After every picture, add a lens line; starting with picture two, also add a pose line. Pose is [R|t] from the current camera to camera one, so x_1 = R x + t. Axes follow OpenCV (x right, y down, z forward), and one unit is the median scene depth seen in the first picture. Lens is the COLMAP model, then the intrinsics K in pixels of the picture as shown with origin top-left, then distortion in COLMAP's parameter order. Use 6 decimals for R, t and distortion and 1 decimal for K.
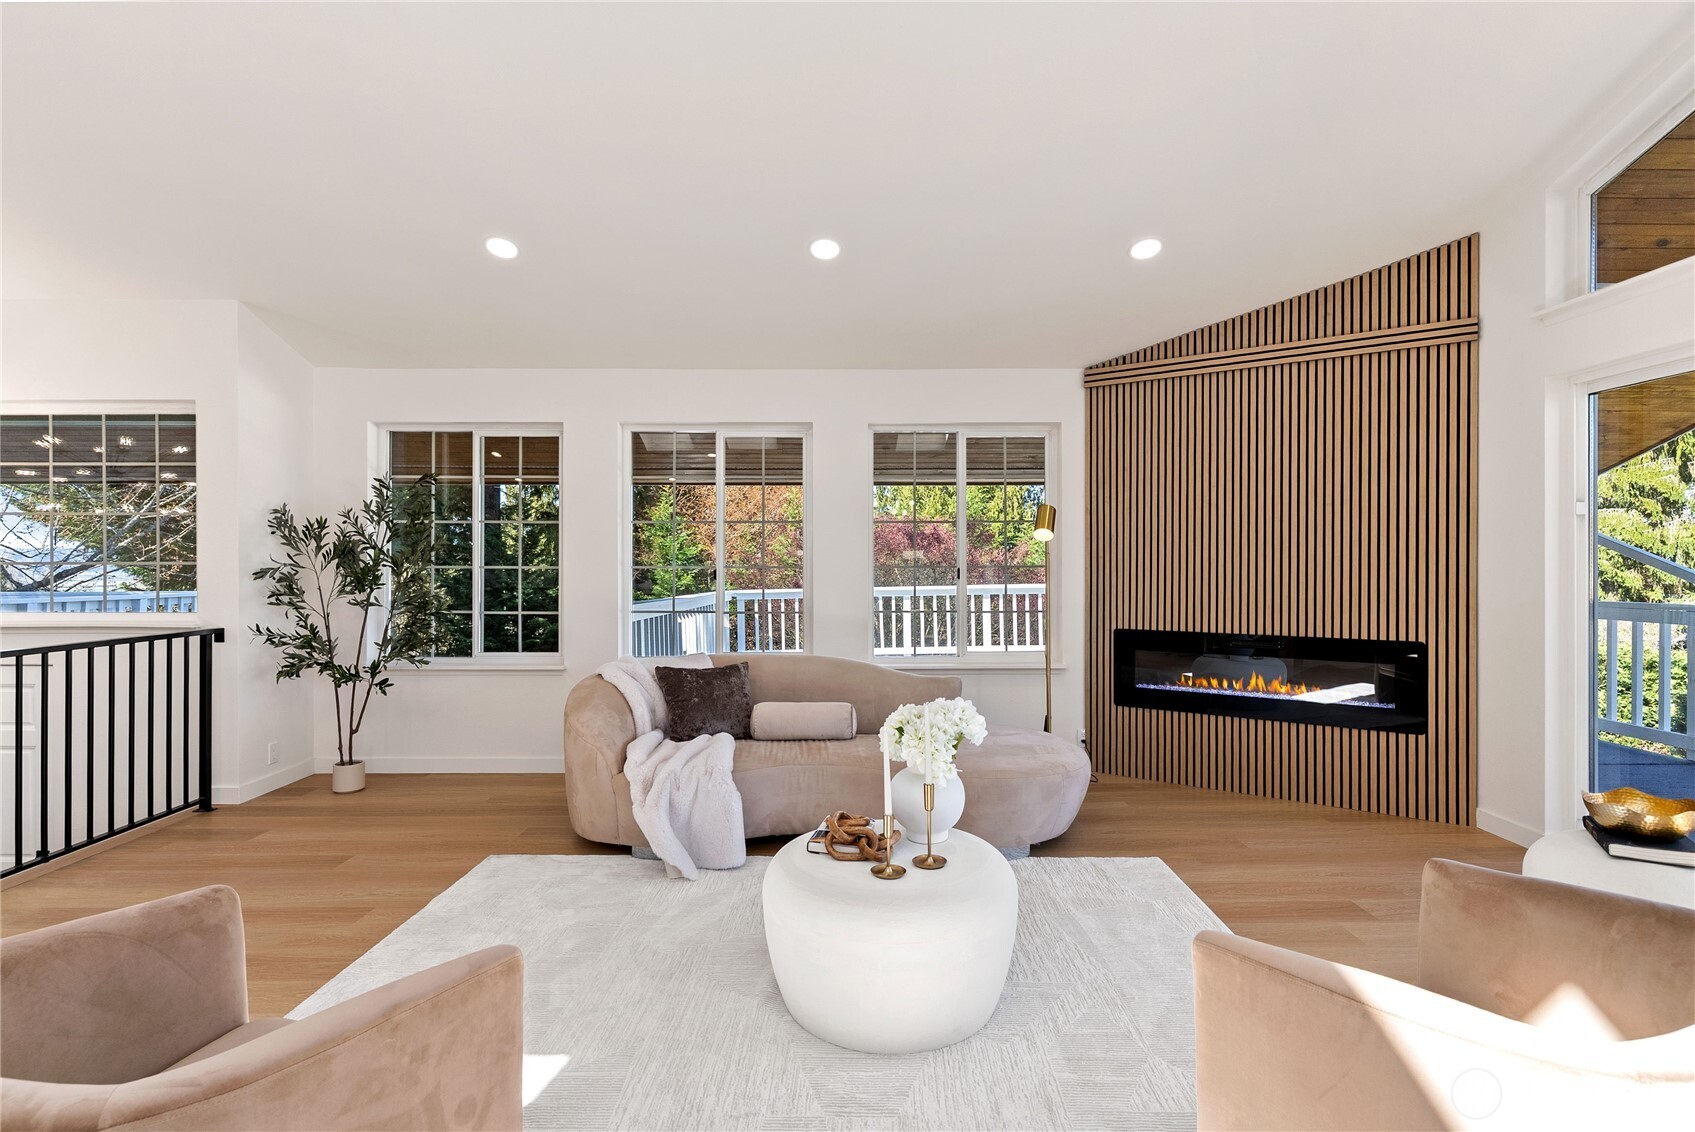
lens RADIAL K [[816.6, 0, 854.3], [0, 816.6, 561.9], [0, 0, 1]] dist [0.001645, 0.001019]
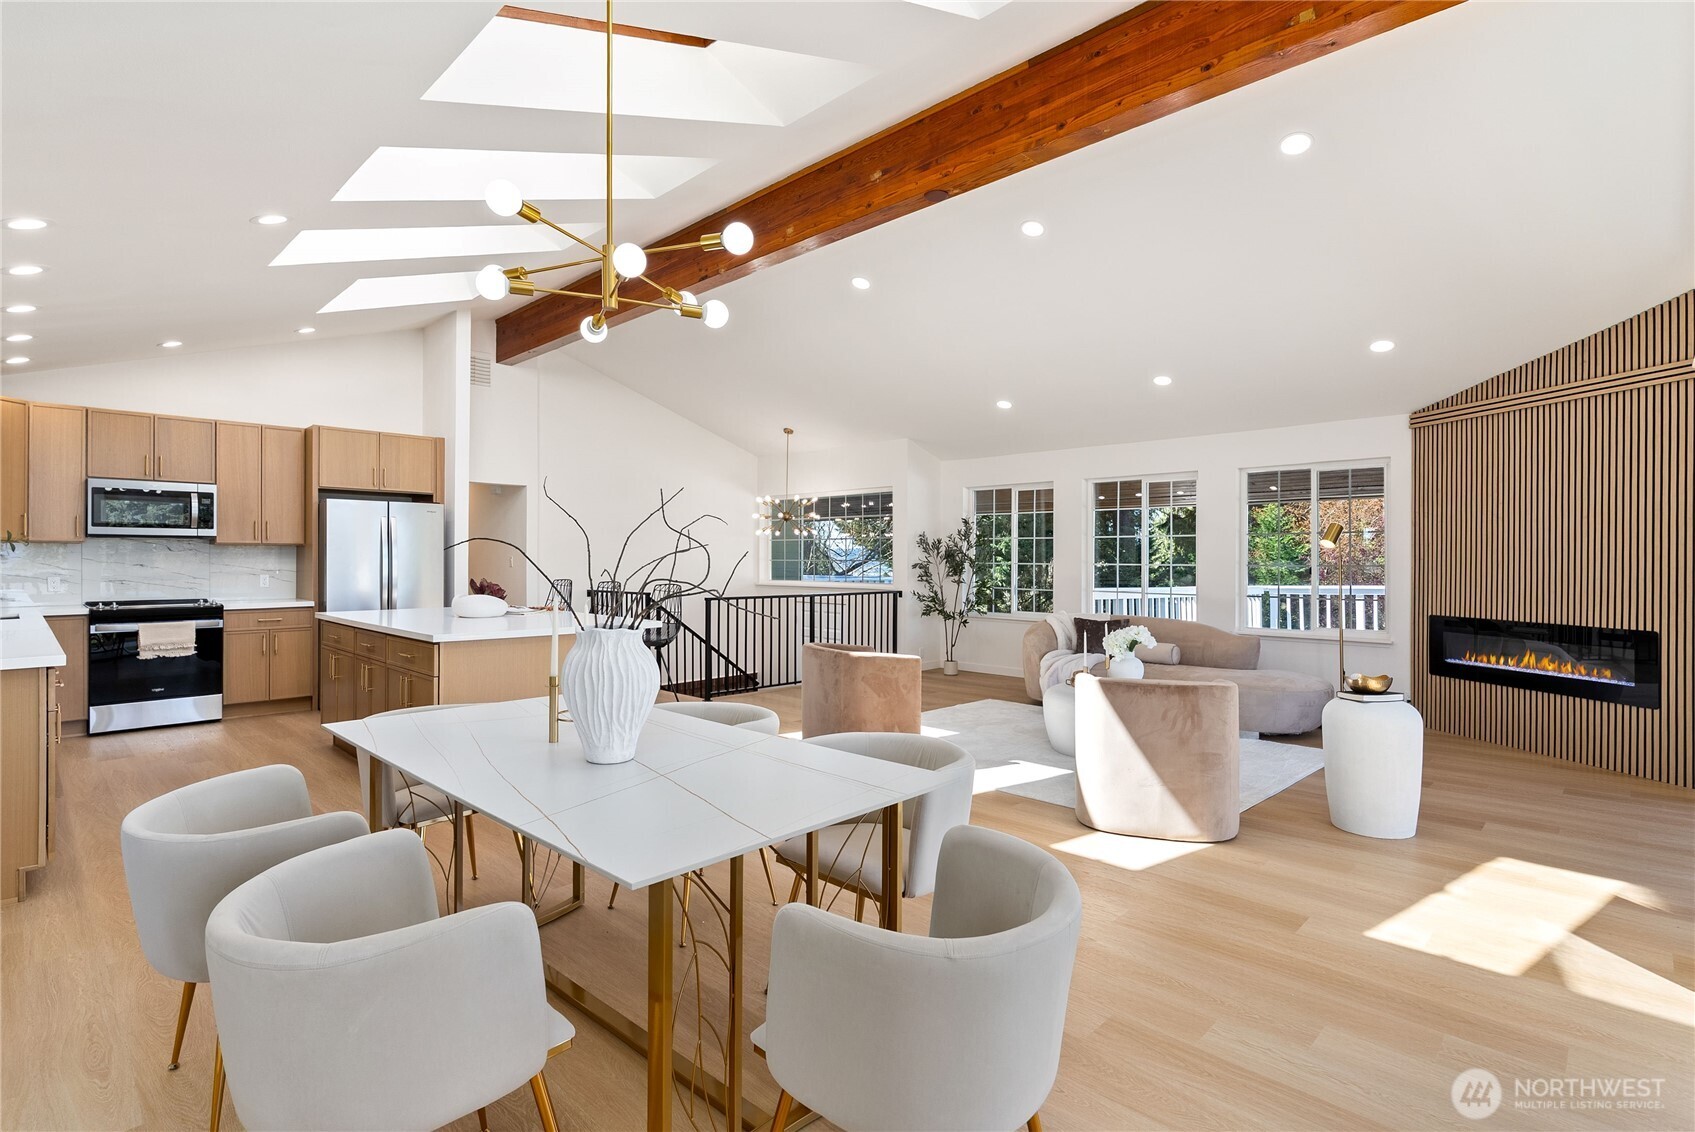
lens RADIAL K [[816.6, 0, 838.0], [0, 816.6, 560.1], [0, 0, 1]] dist [0.001645, 0.001019]
pose [[0.699898, 0.004519, -0.714229, 0.614830], [-0.004131, 0.999989, 0.002280, -0.003919], [0.714231, 0.001355, 0.699908, -0.595237]]
